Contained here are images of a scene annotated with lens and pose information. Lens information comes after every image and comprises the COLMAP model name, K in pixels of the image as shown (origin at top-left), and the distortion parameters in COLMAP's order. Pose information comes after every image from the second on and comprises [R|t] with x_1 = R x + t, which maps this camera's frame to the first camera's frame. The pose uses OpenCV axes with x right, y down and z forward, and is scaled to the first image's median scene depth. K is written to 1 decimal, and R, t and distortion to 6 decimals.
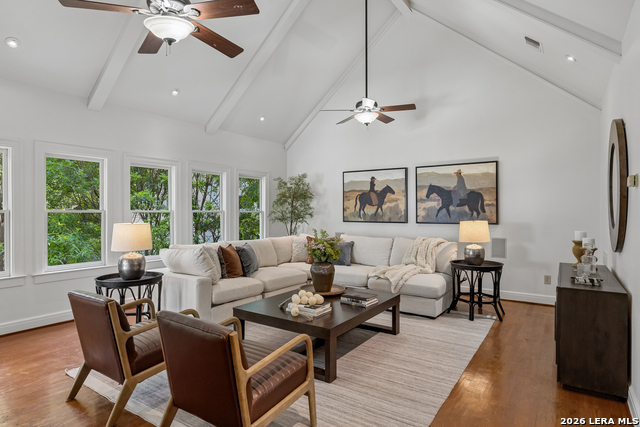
lens RADIAL K [[362.2, 0, 320.3], [0, 362.2, 213.0], [0, 0, 1]] dist [-0.001573, -0.000279]
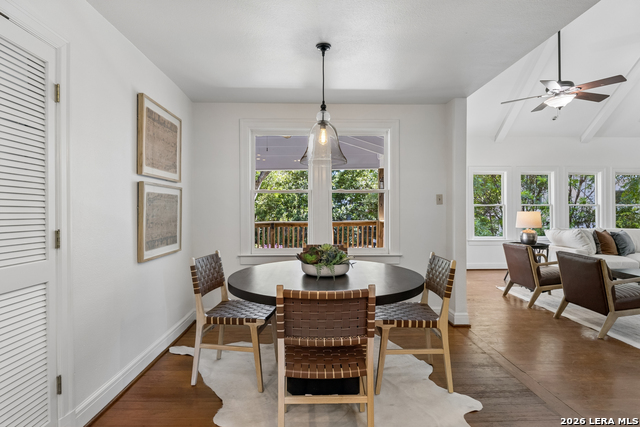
lens RADIAL K [[348.6, 0, 319.4], [0, 348.6, 210.7], [0, 0, 1]] dist [0.005595, 0.000187]
pose [[0.591962, -0.000366, -0.805966, 0.148994], [-0.001034, 0.999999, -0.001213, 0.021486], [0.805965, 0.001551, 0.591961, -0.539039]]
